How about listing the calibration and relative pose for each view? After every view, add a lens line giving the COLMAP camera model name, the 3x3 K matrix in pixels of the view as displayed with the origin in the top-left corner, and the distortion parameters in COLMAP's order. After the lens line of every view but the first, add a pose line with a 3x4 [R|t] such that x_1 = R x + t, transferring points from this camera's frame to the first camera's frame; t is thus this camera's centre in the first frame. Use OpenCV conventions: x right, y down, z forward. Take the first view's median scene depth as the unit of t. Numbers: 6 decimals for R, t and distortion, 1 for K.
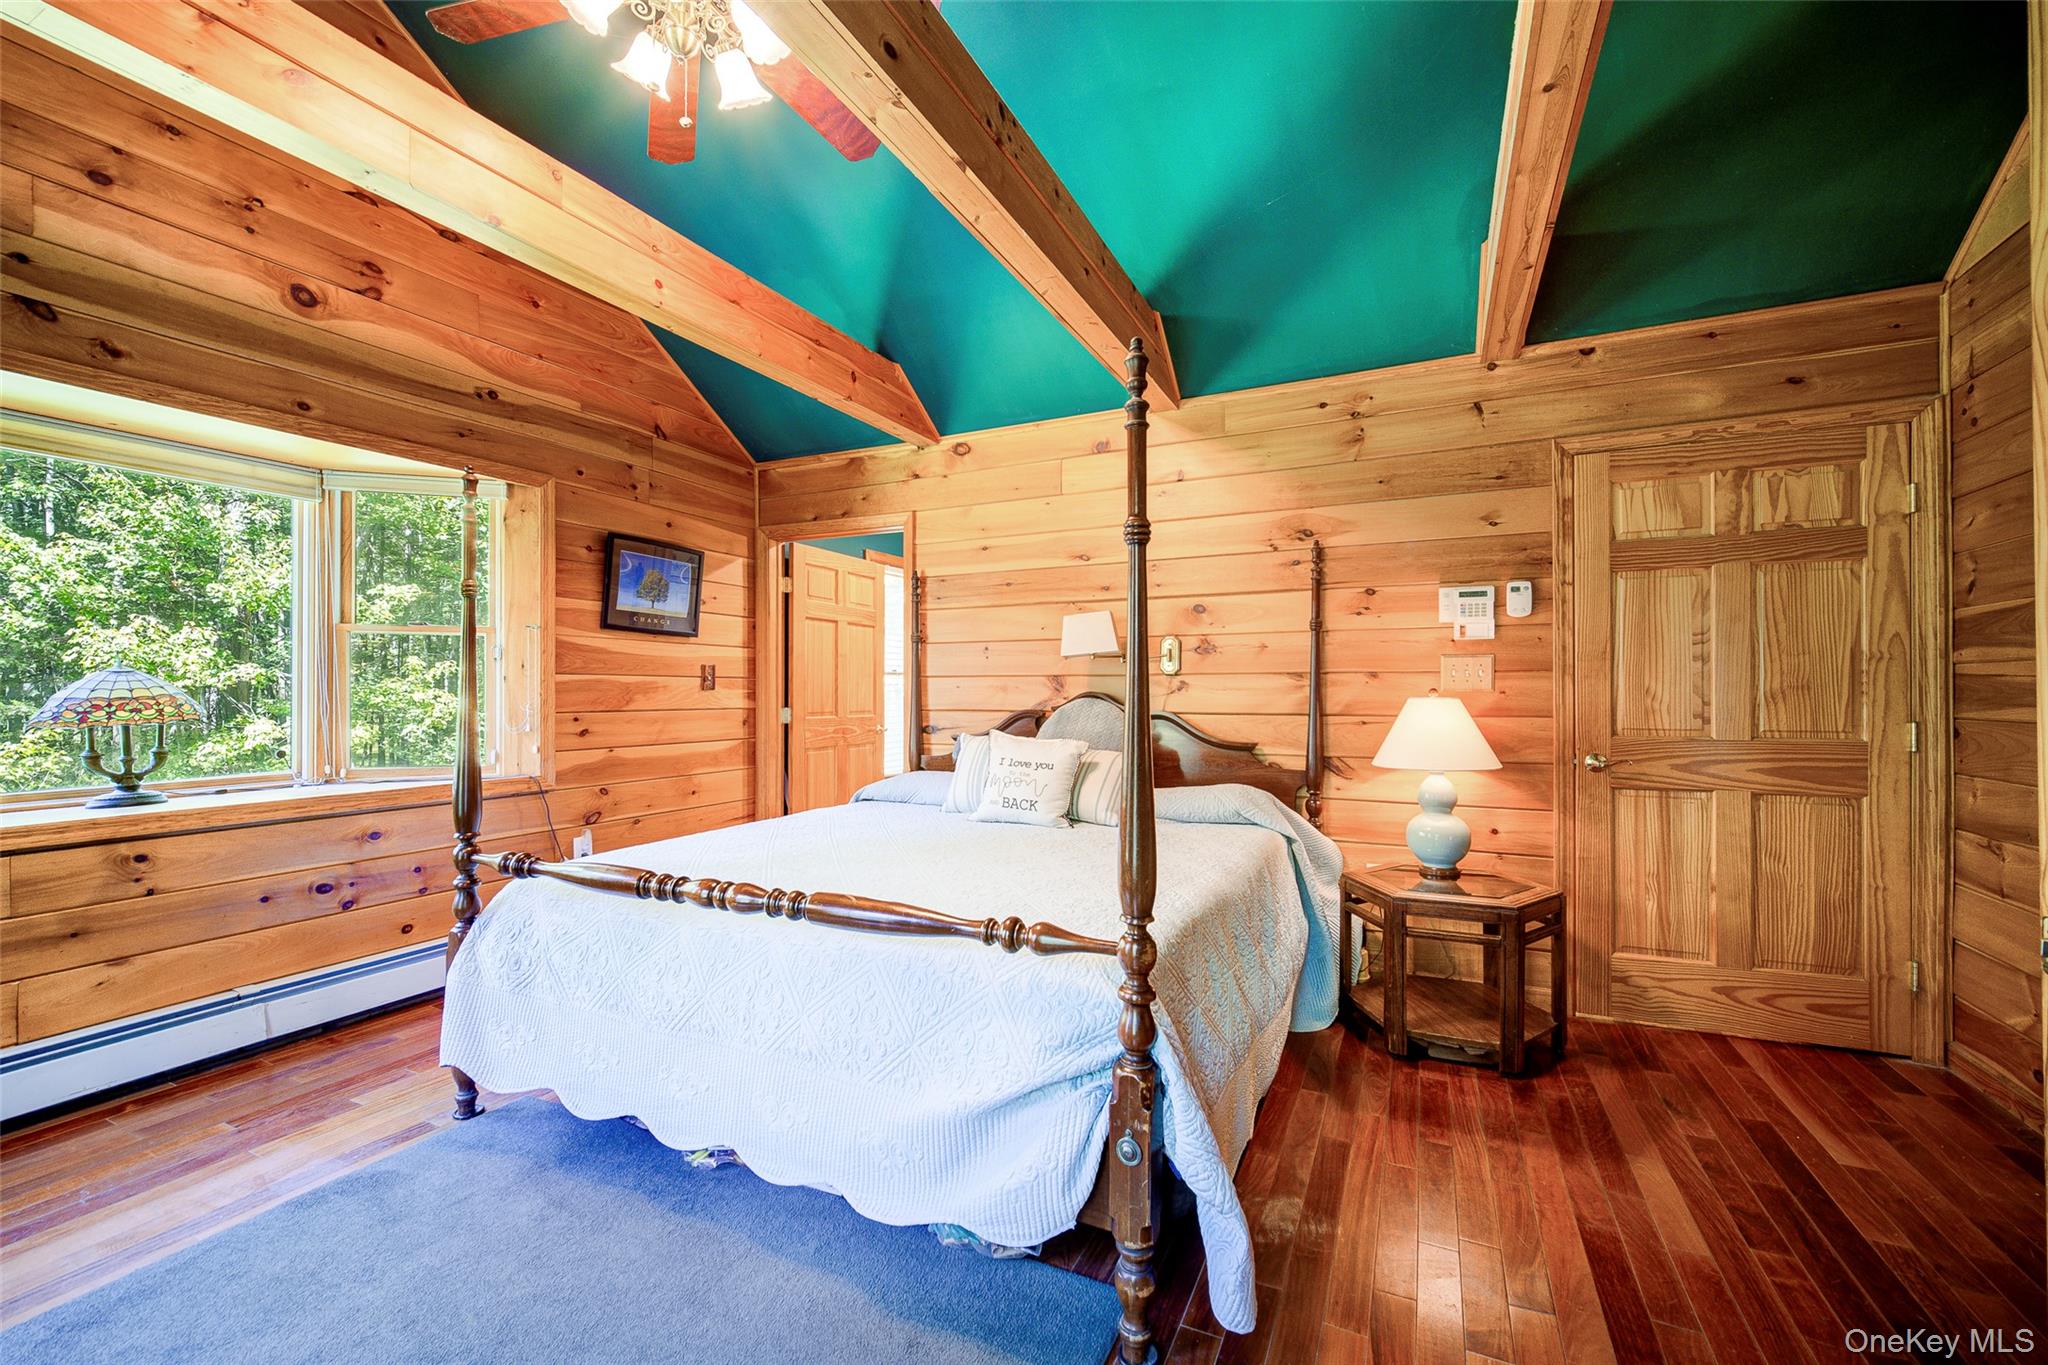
lens RADIAL K [[828.5, 0, 1033.7], [0, 828.5, 687.4], [0, 0, 1]] dist [0.001154, -0.000202]
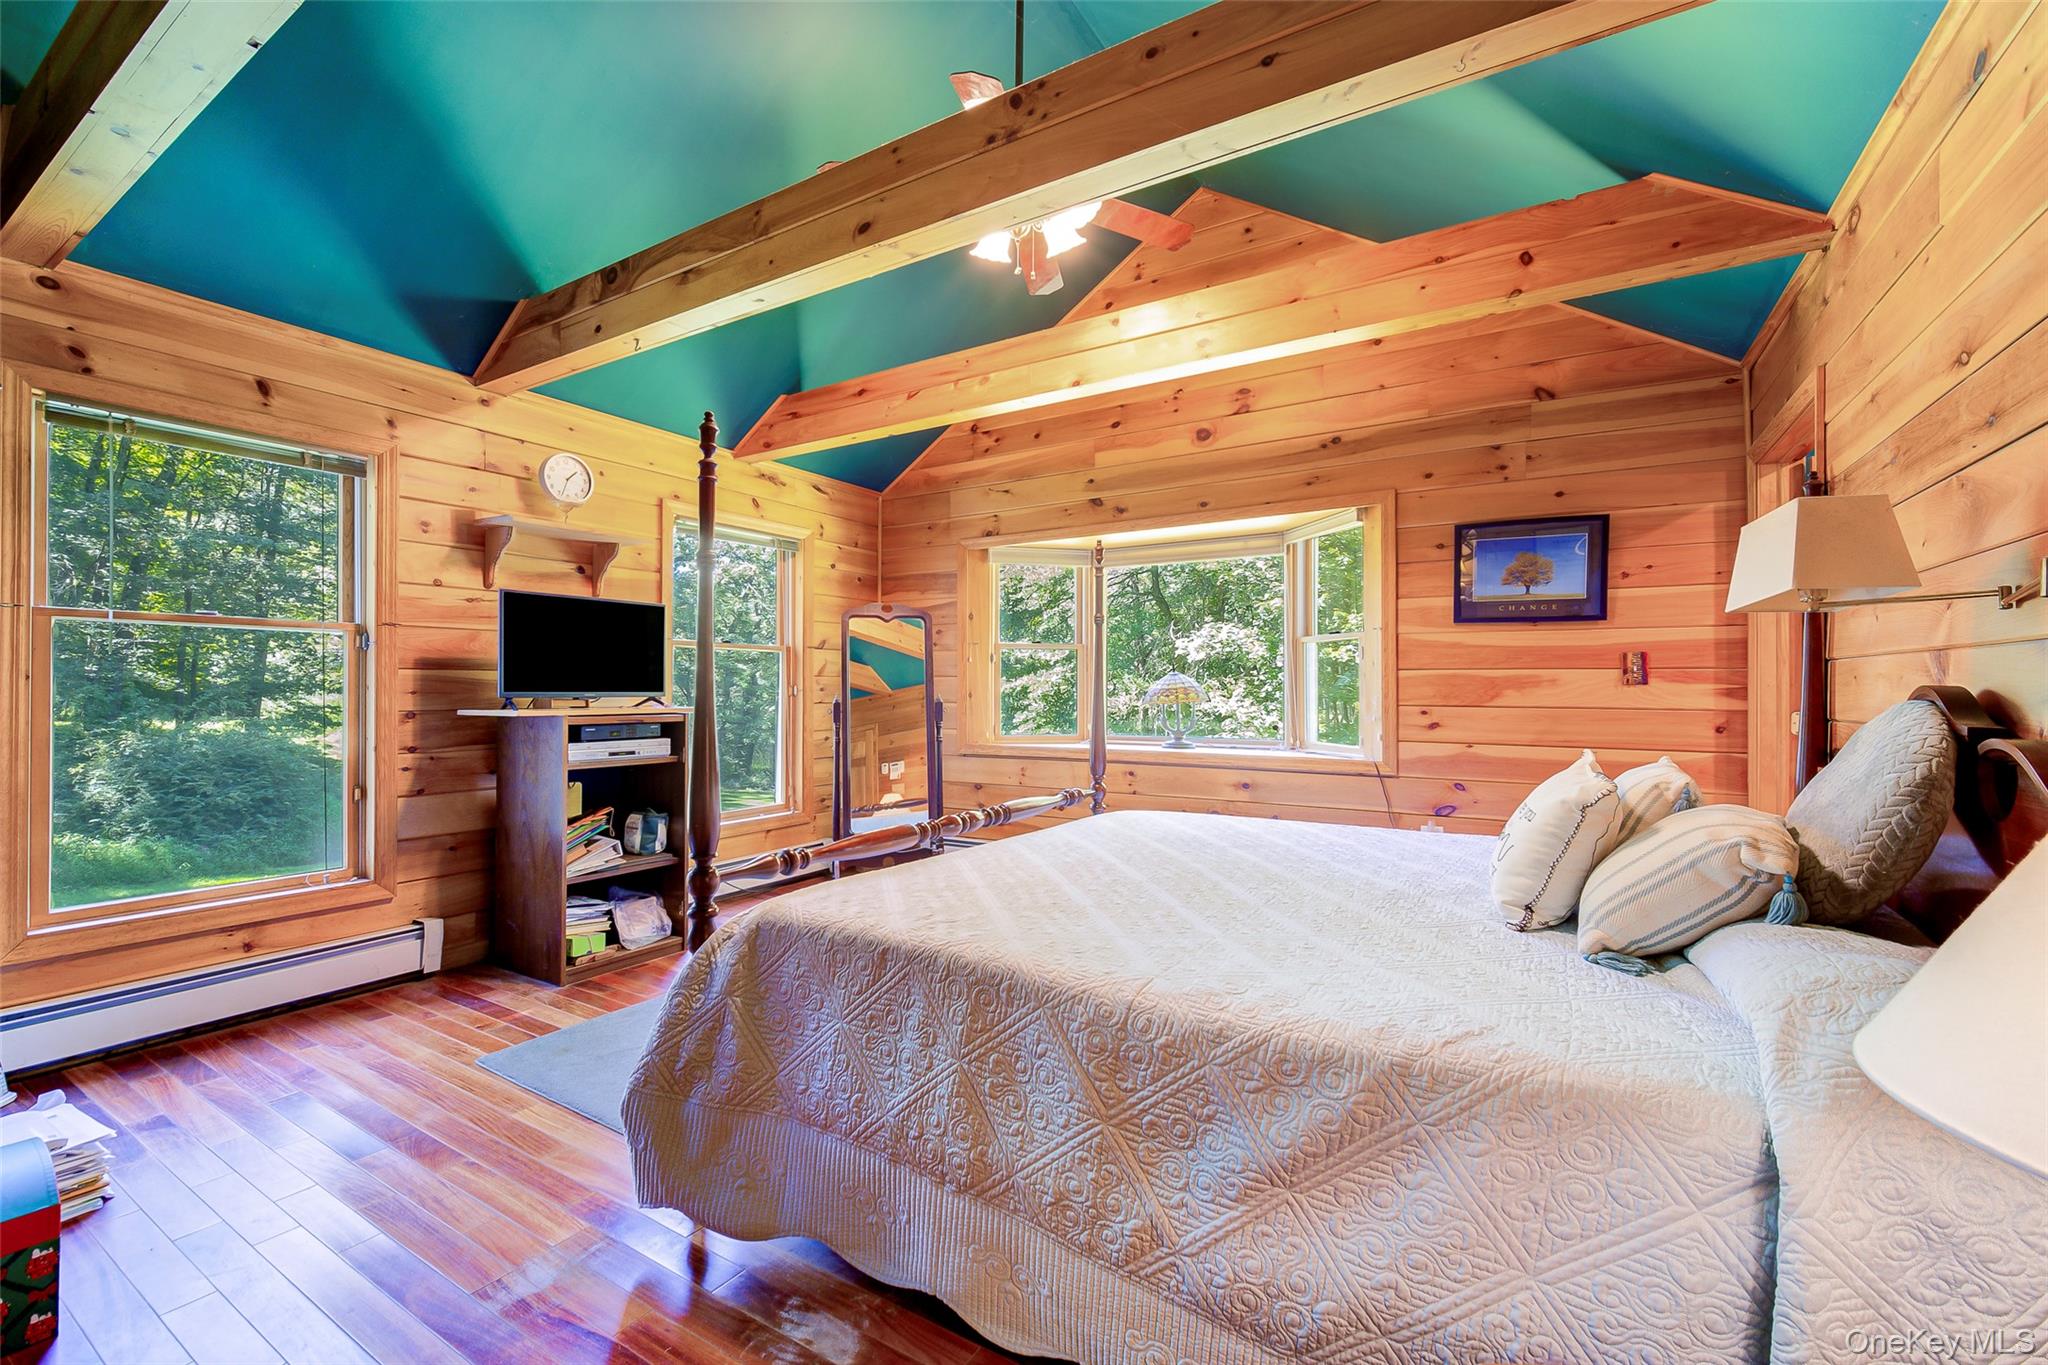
lens RADIAL K [[828.5, 0, 1037.0], [0, 828.5, 684.0], [0, 0, 1]] dist [0.001154, -0.000202]
pose [[-0.076922, -0.005534, -0.997022, 0.499649], [-0.001590, 0.999984, -0.005428, 0.008633], [0.997036, 0.001168, -0.076929, 0.562313]]
